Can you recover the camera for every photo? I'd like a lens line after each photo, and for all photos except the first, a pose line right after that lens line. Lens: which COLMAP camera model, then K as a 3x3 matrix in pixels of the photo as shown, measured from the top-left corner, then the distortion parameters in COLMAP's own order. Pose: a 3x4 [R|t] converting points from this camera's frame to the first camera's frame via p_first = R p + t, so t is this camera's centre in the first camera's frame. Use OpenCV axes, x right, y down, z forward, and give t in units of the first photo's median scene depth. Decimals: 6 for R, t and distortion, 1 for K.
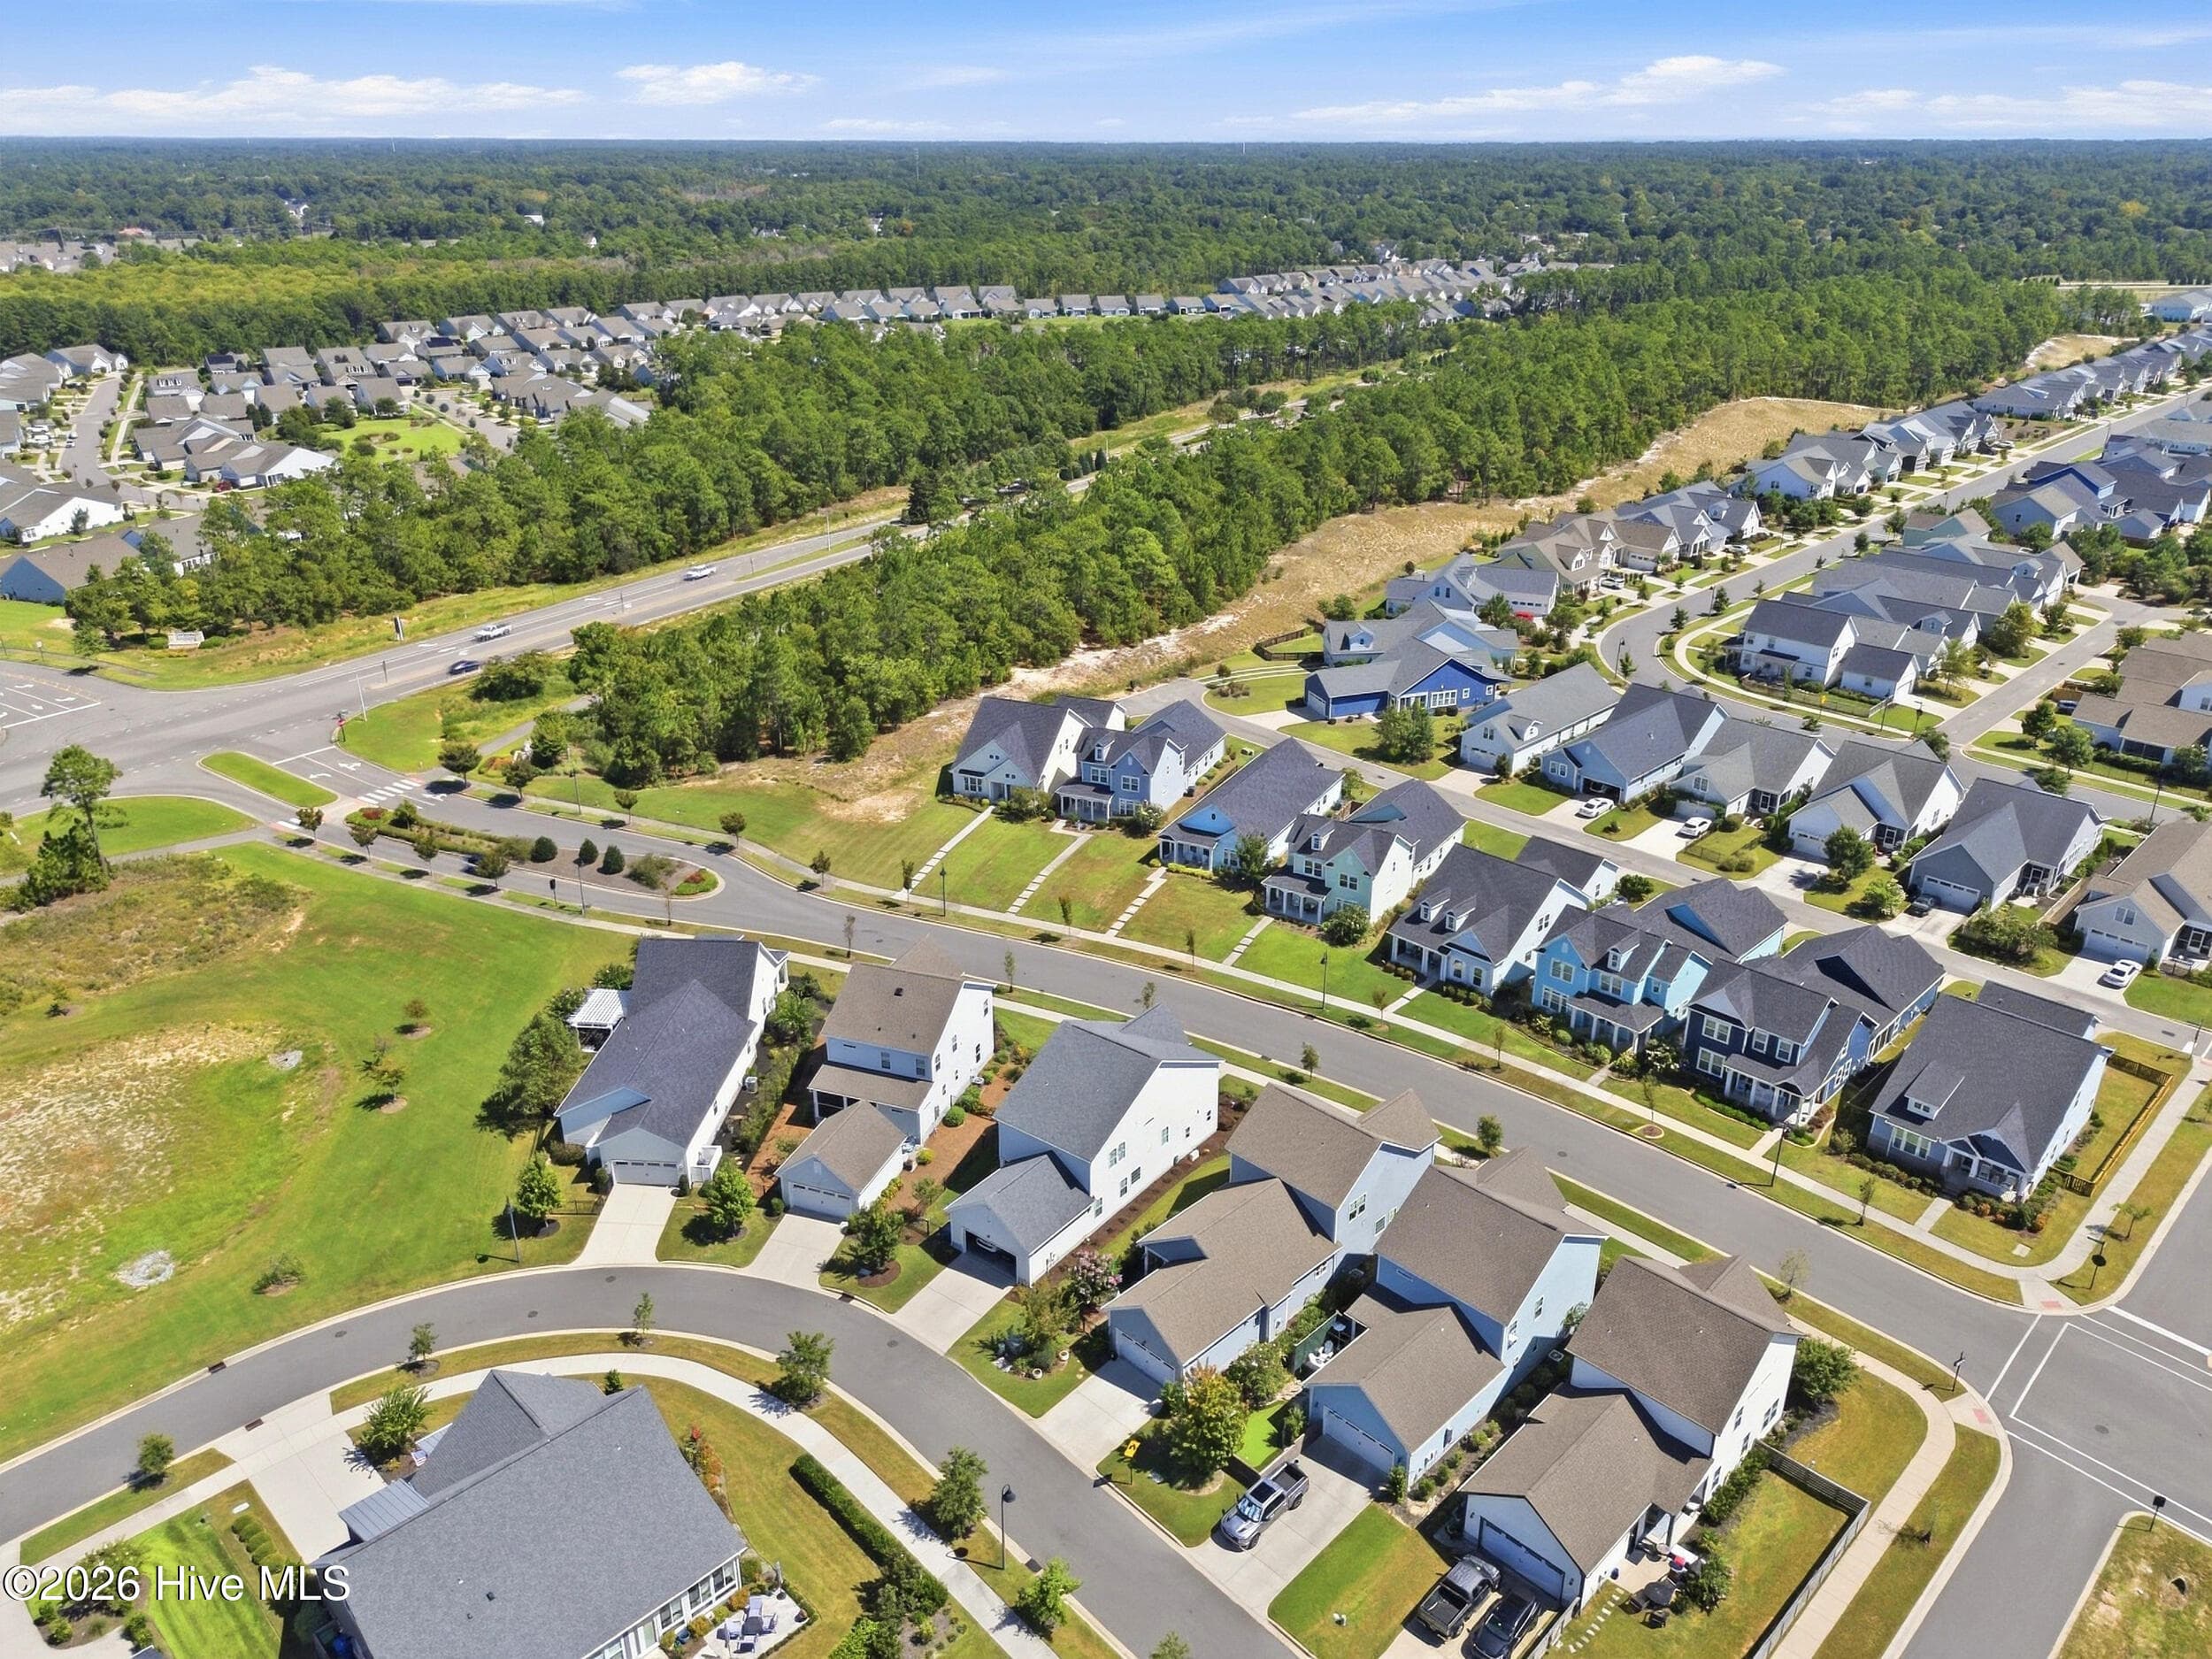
lens RADIAL K [[1549.5, 0, 1106.0], [0, 1549.5, 829.5], [0, 0, 1]] dist [0.106600, -0.143645]
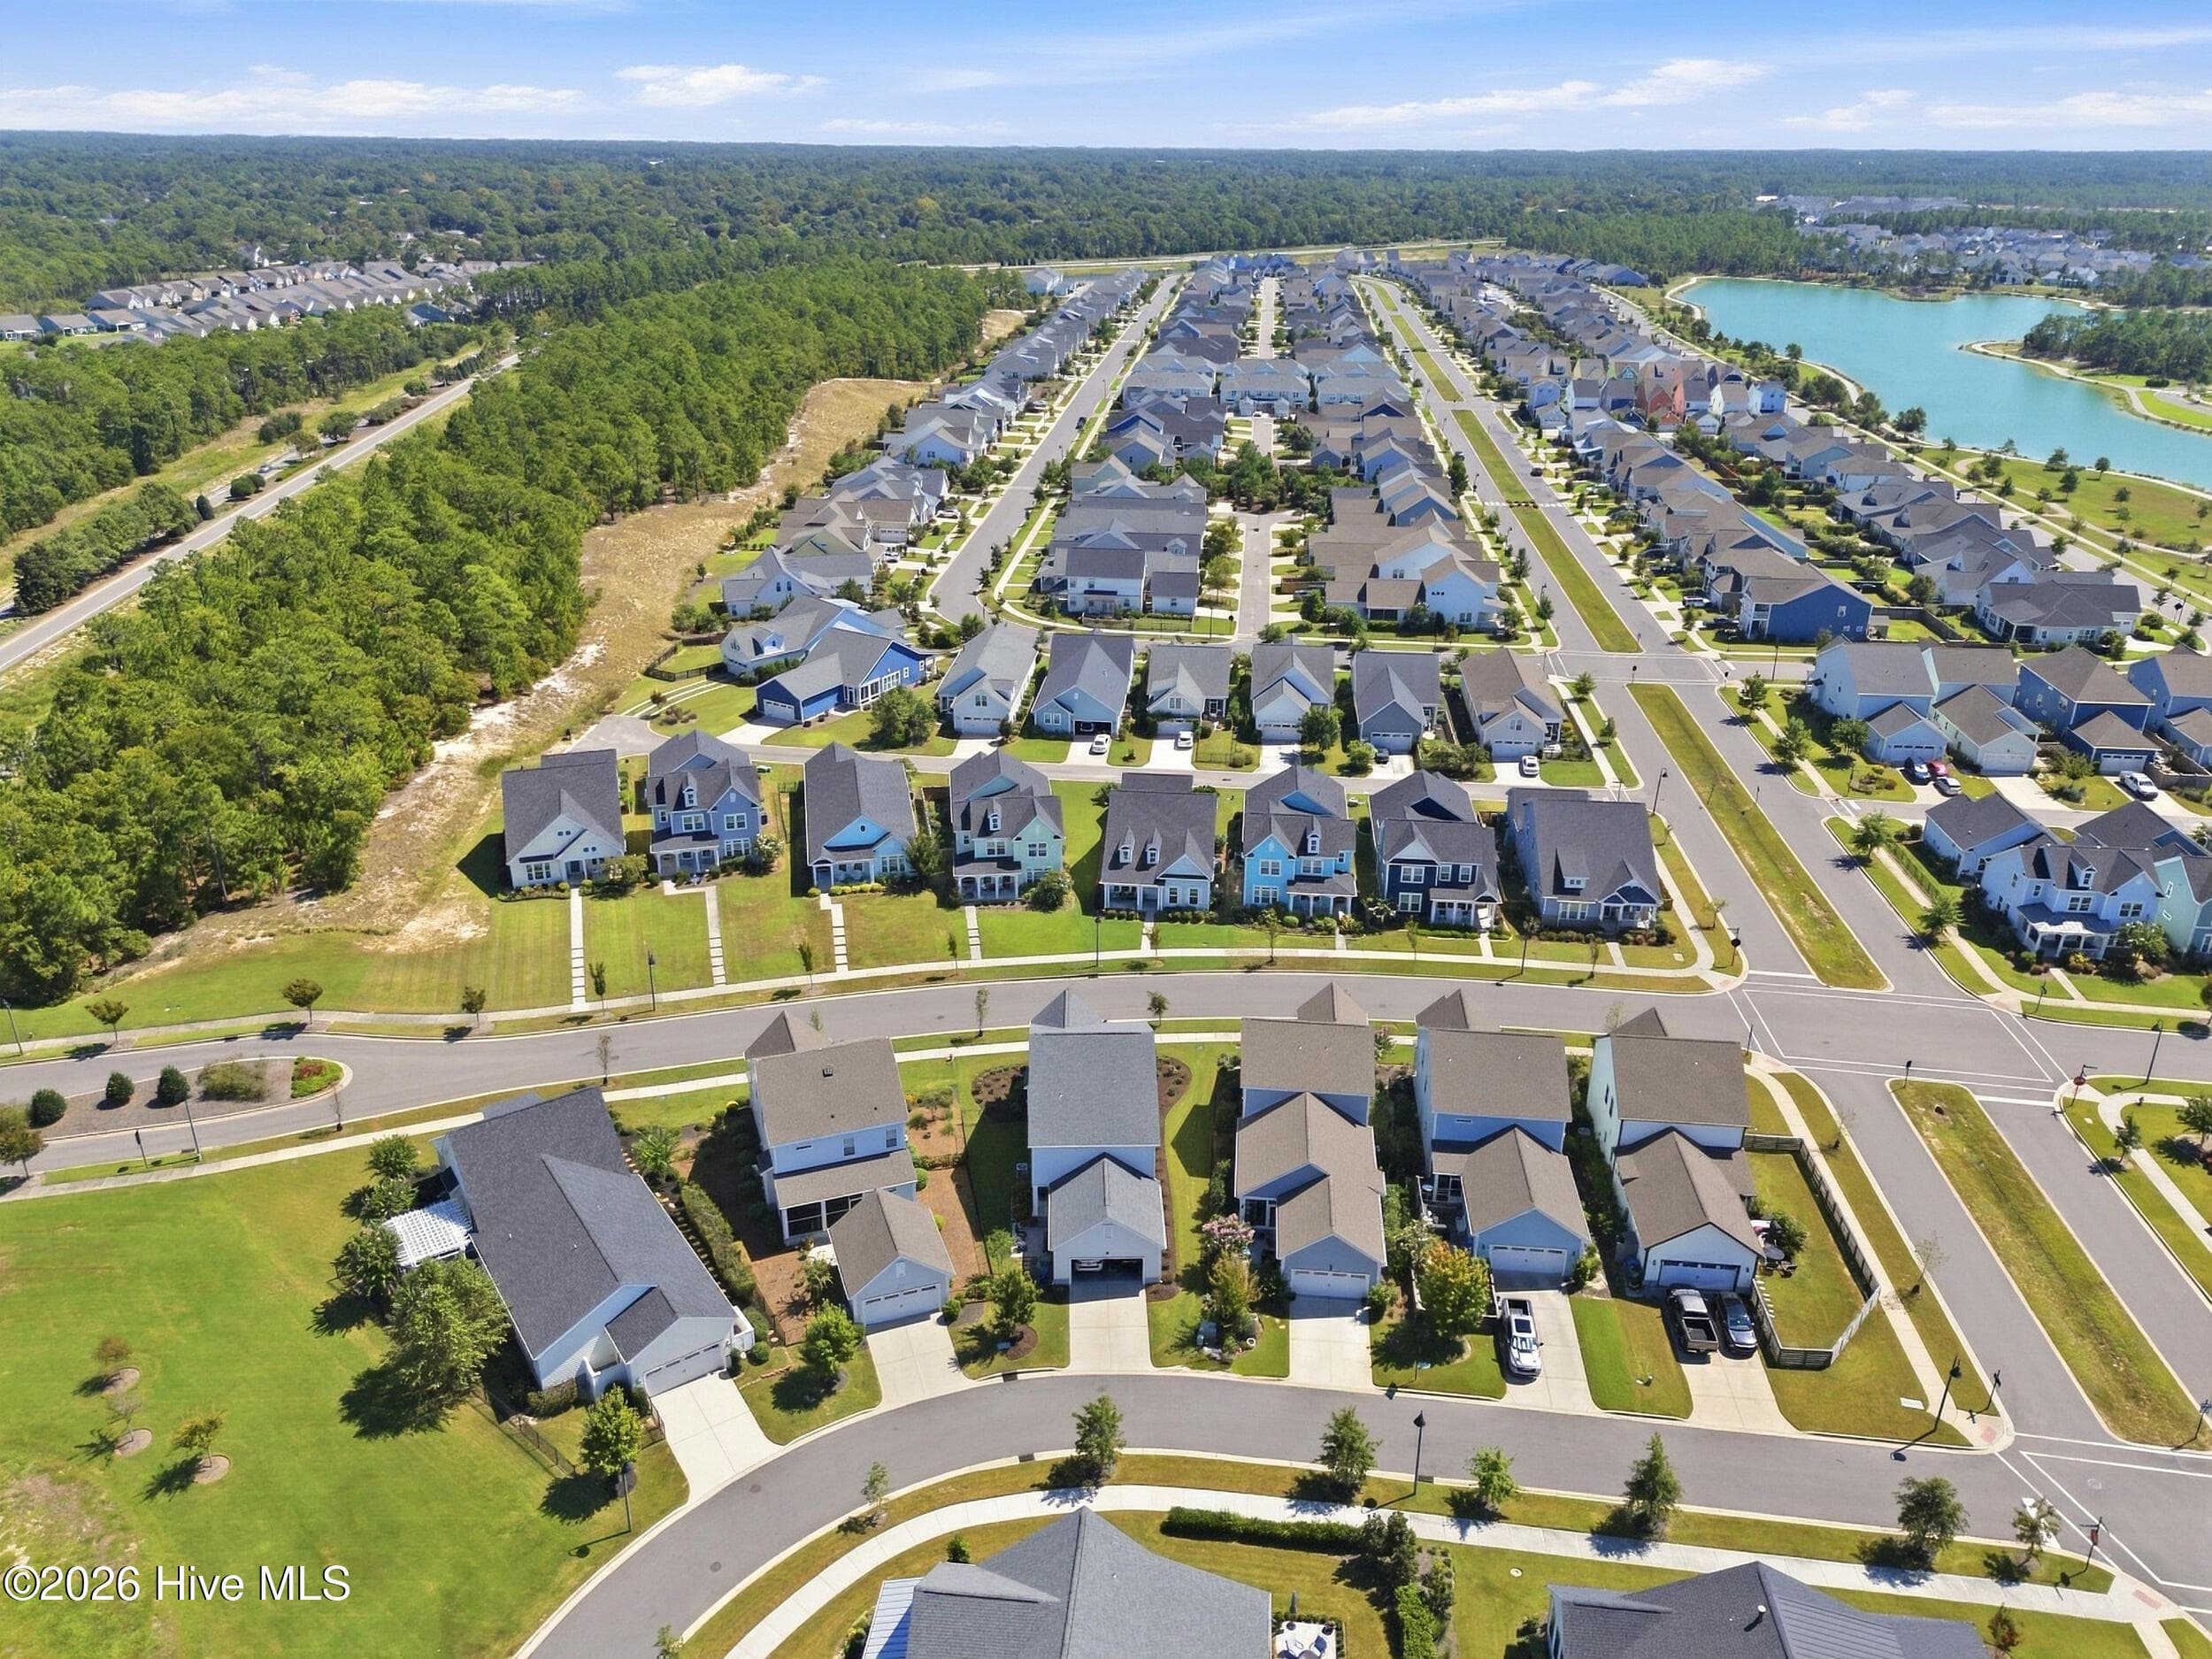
lens RADIAL K [[1549.5, 0, 1106.0], [0, 1549.5, 829.5], [0, 0, 1]] dist [0.106600, -0.143645]
pose [[0.772623, -0.248791, 0.584086, -0.381841], [0.247813, 0.965218, 0.083329, -0.050936], [-0.584501, 0.080362, 0.807403, 0.123852]]
